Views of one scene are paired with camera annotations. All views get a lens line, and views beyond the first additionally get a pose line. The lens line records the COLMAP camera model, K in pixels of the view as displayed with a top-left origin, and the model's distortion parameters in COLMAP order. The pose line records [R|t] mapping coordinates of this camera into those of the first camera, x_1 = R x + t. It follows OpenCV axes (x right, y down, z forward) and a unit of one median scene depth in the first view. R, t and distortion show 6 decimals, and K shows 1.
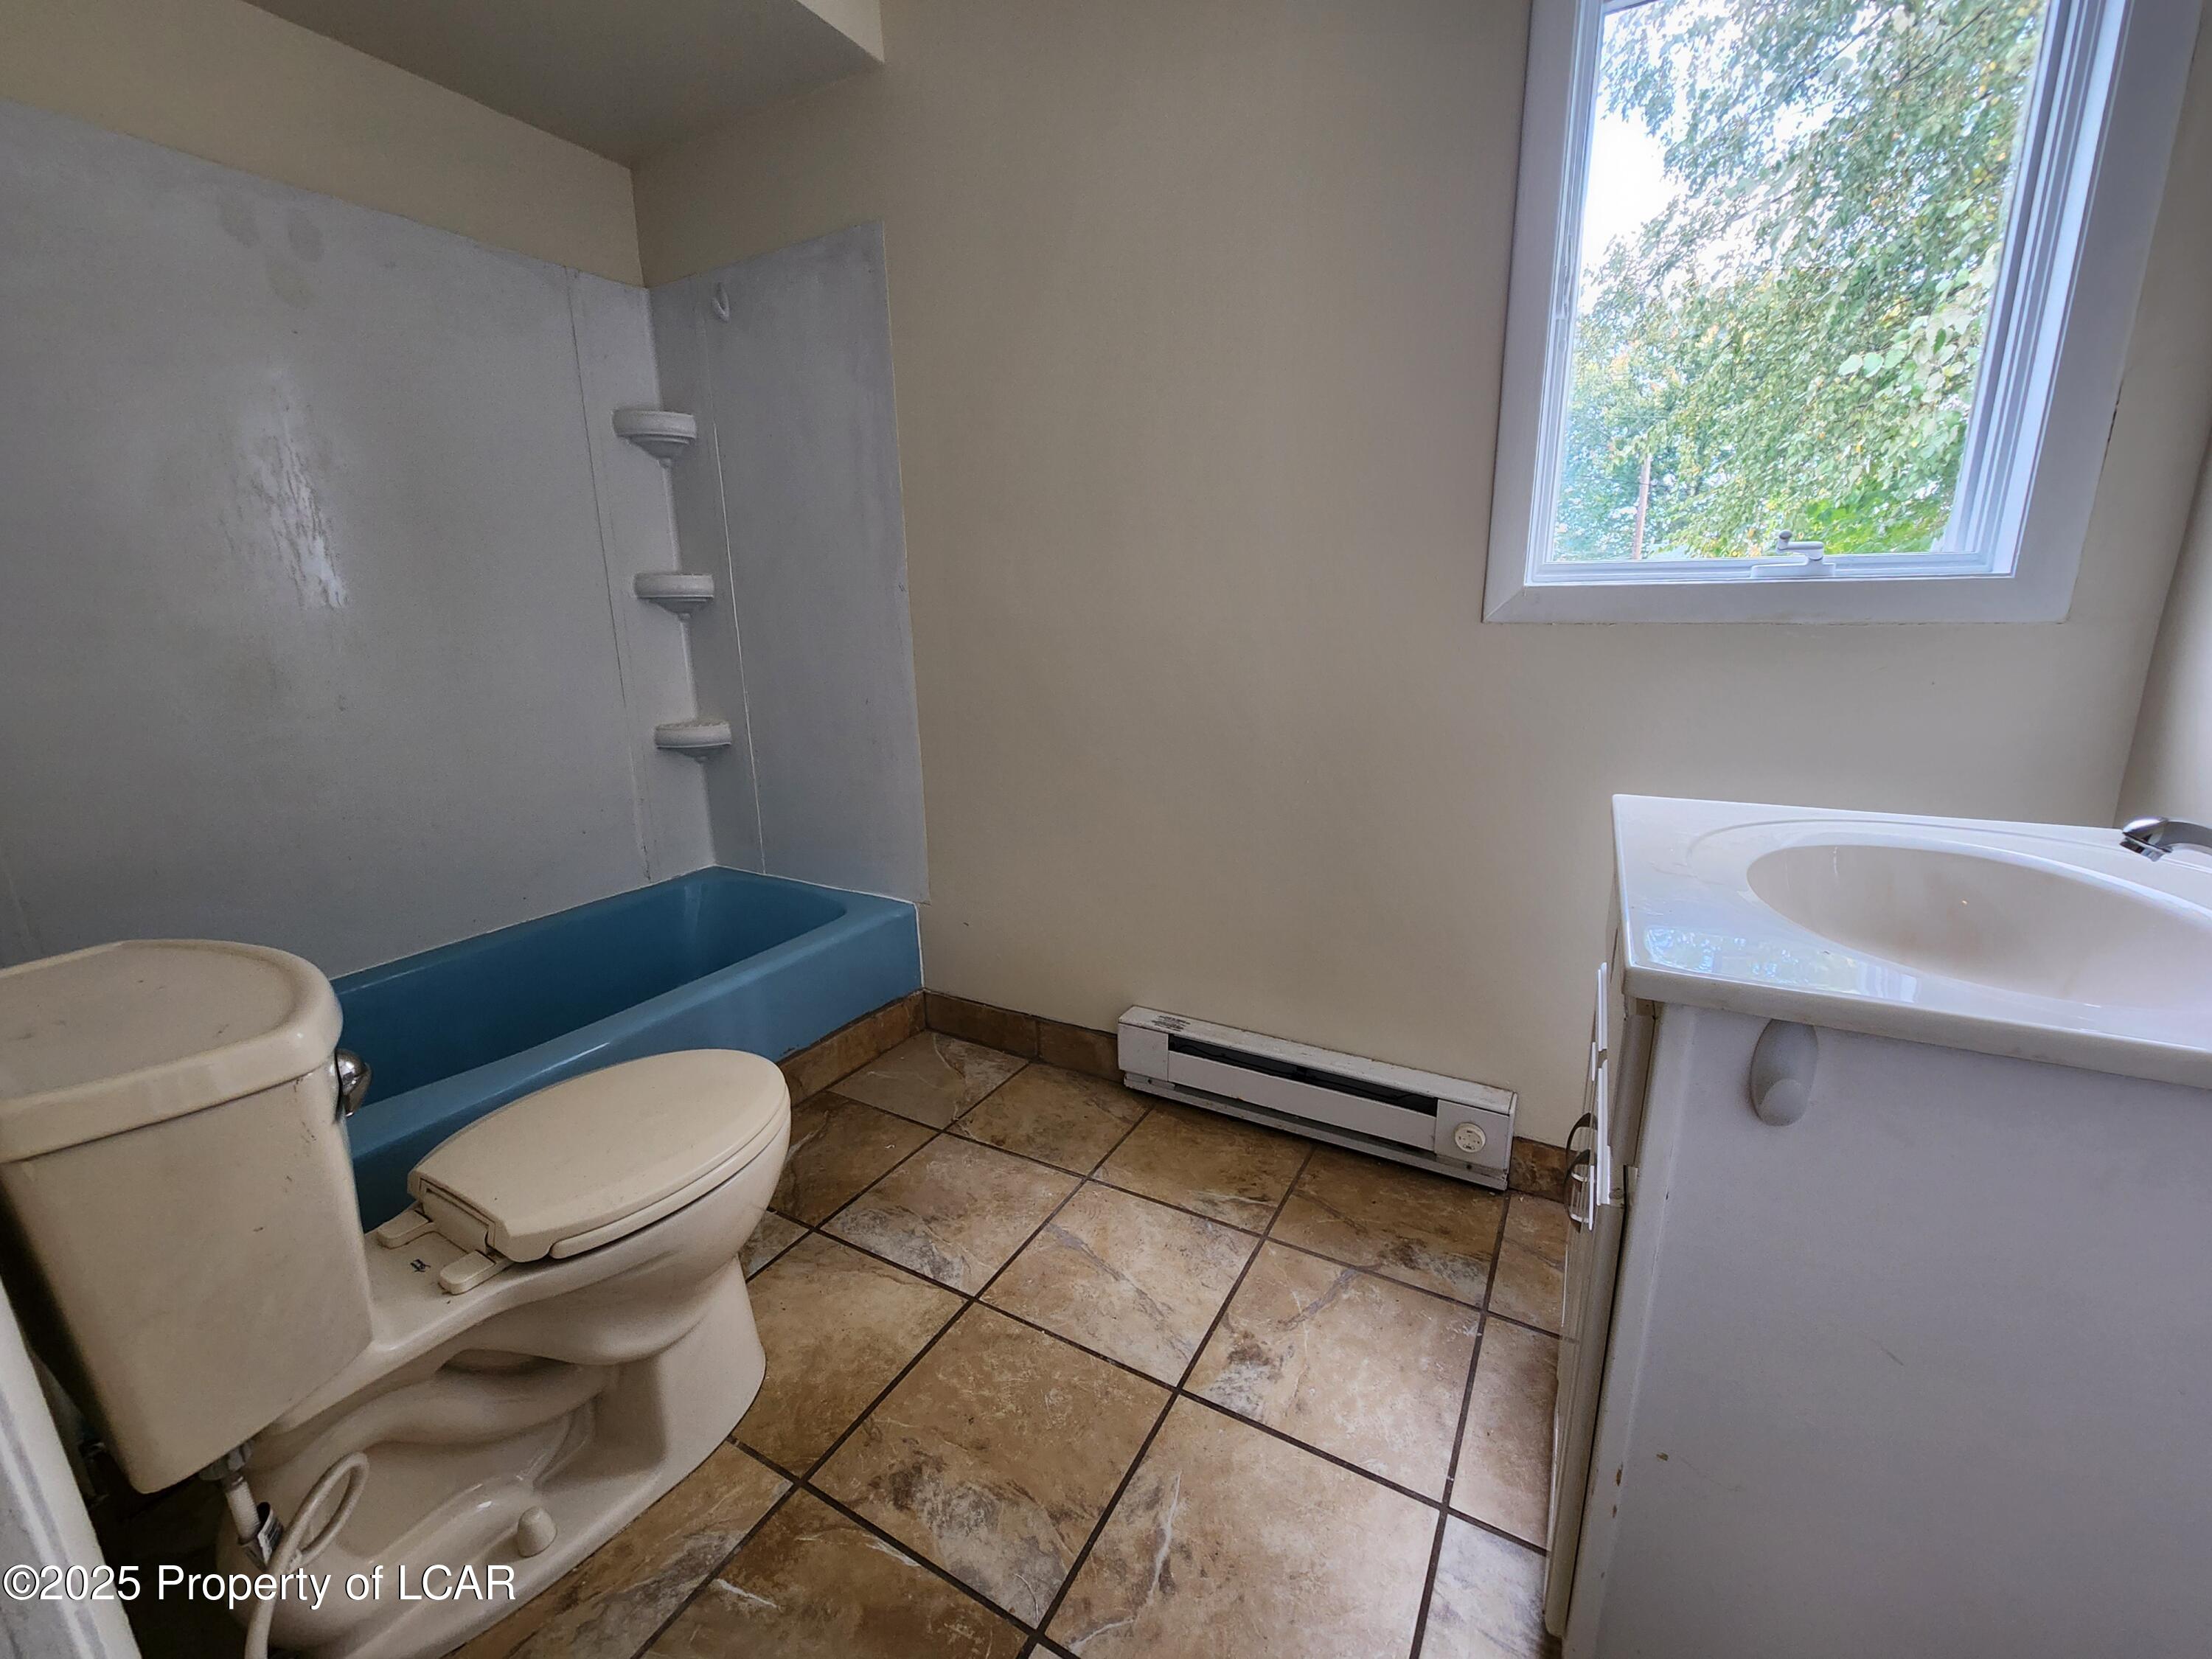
lens RADIAL K [[898.3, 0, 1100.1], [0, 898.3, 828.7], [0, 0, 1]] dist [0.000163, -0.000102]
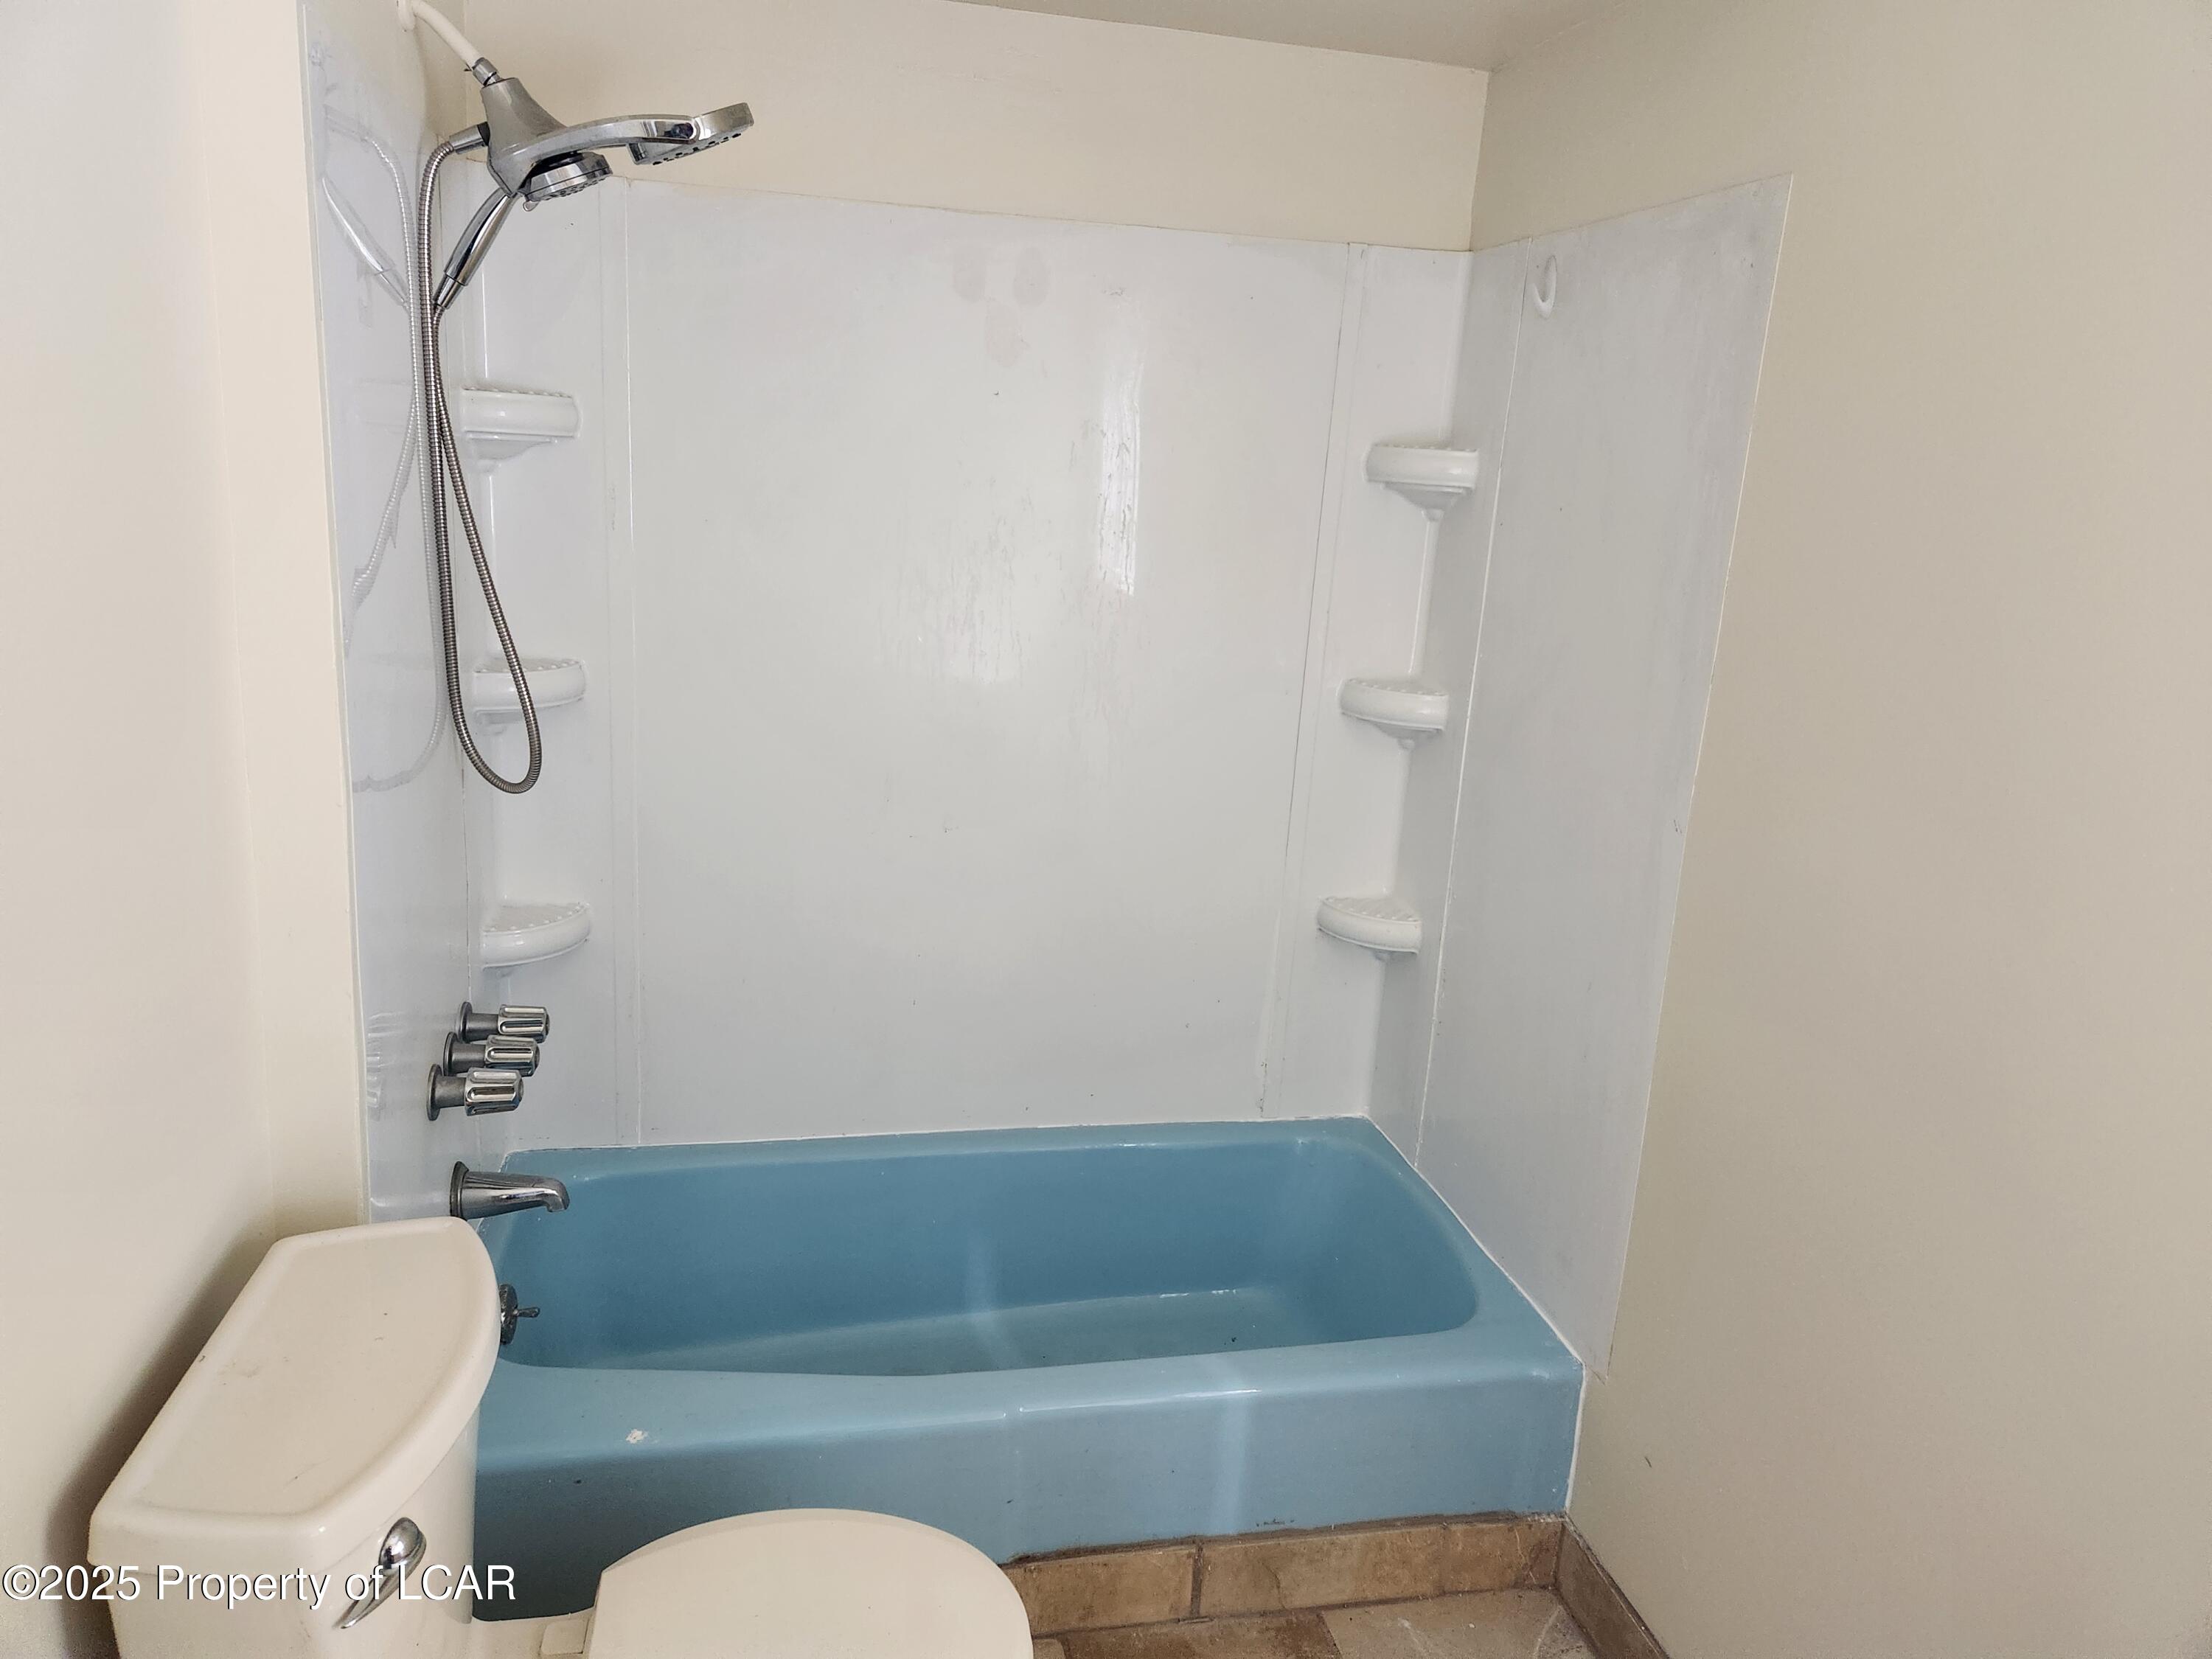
lens RADIAL K [[1470.2, 0, 1102.8], [0, 1470.2, 761.3], [0, 0, 1]] dist [0.005292, -0.000030]
pose [[0.645841, 0.229363, -0.728205, 0.170046], [-0.246439, 0.965379, 0.085501, -0.277533], [0.722605, 0.124238, 0.680005, 0.147669]]
